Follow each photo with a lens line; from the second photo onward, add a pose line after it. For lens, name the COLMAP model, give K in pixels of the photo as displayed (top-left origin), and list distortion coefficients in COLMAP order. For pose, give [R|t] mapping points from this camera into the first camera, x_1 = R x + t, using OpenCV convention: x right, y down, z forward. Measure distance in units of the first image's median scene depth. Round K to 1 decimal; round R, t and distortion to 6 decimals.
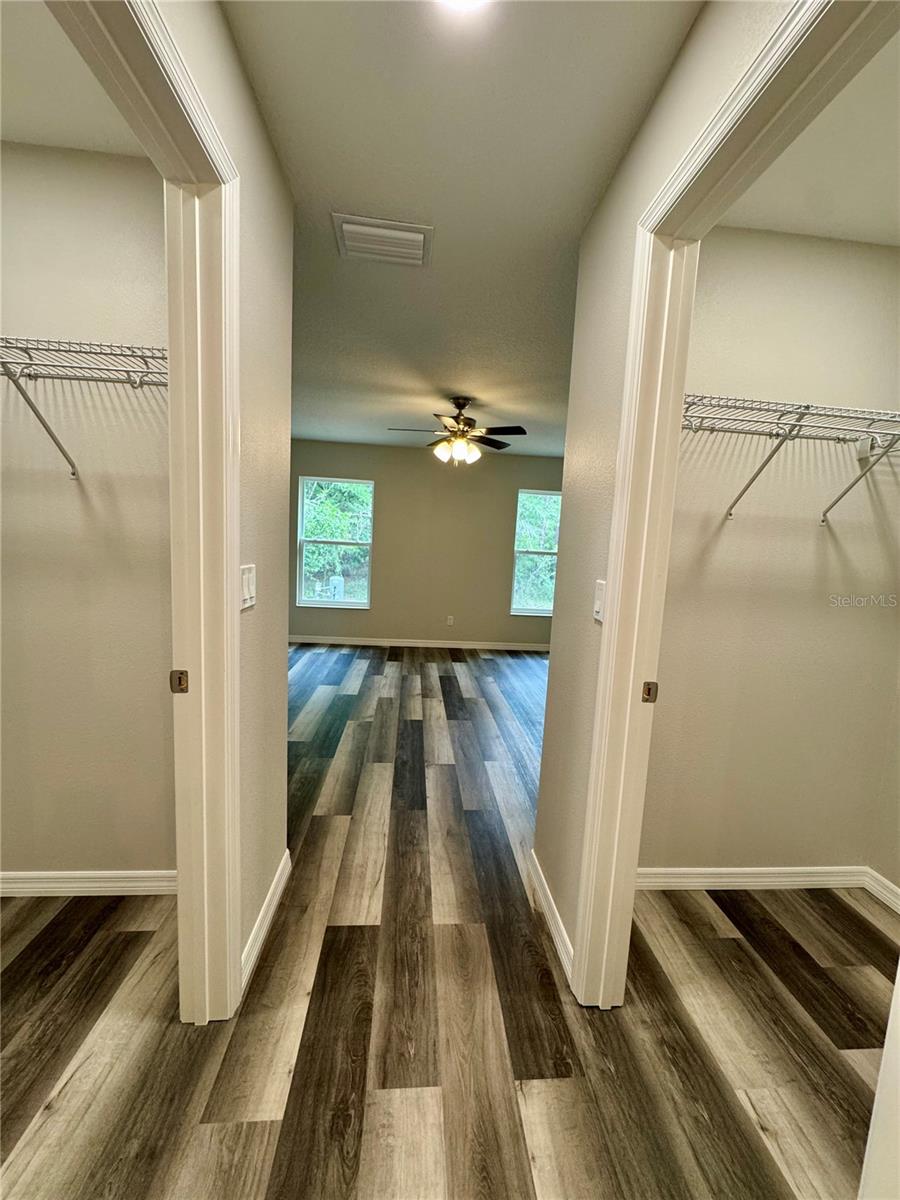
lens RADIAL K [[482.1, 0, 455.2], [0, 482.1, 599.8], [0, 0, 1]] dist [-0.003564, 0.000644]
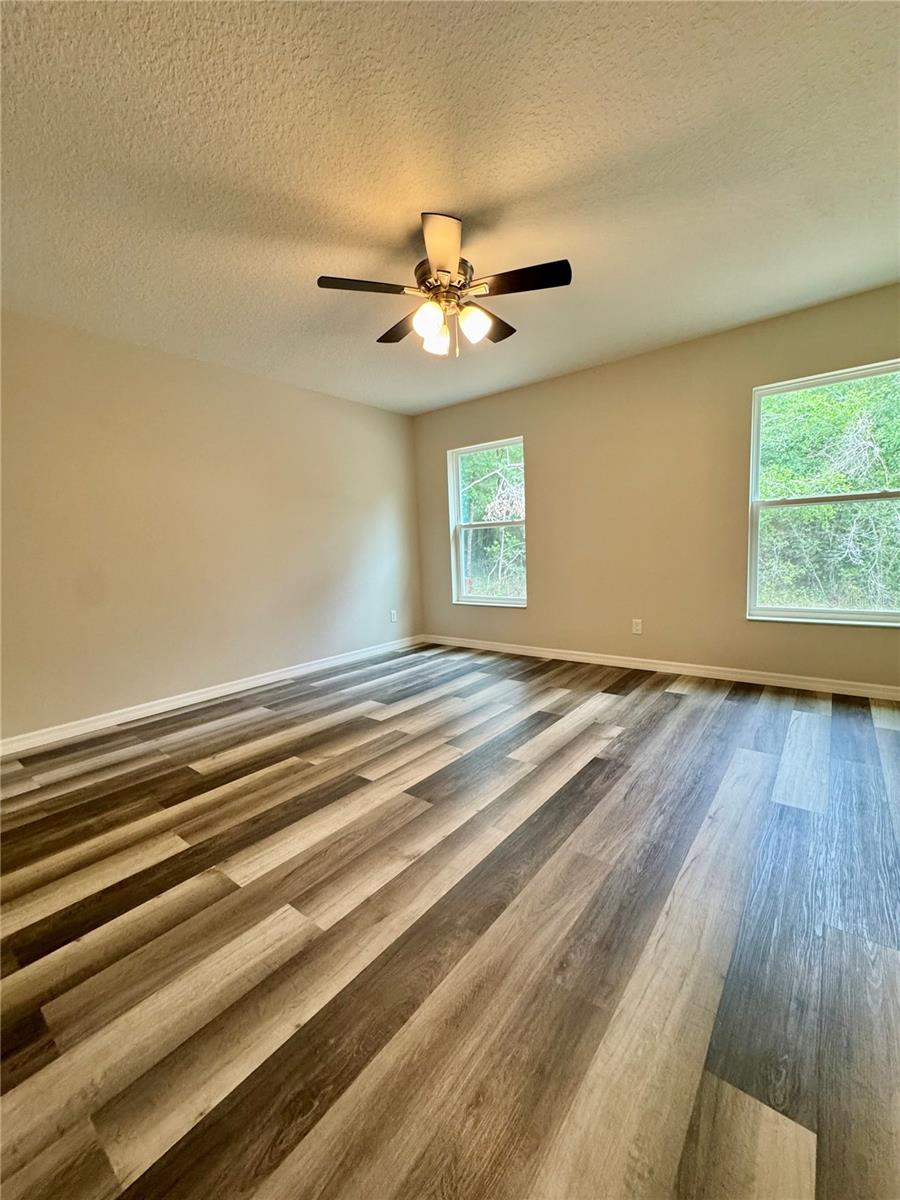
lens RADIAL K [[482.1, 0, 455.2], [0, 482.1, 599.8], [0, 0, 1]] dist [-0.003564, 0.000644]
pose [[0.727049, -0.004181, -0.686573, 0.393981], [-0.001850, 0.999966, -0.008049, 0.020976], [0.686583, 0.007122, 0.727016, 0.570630]]
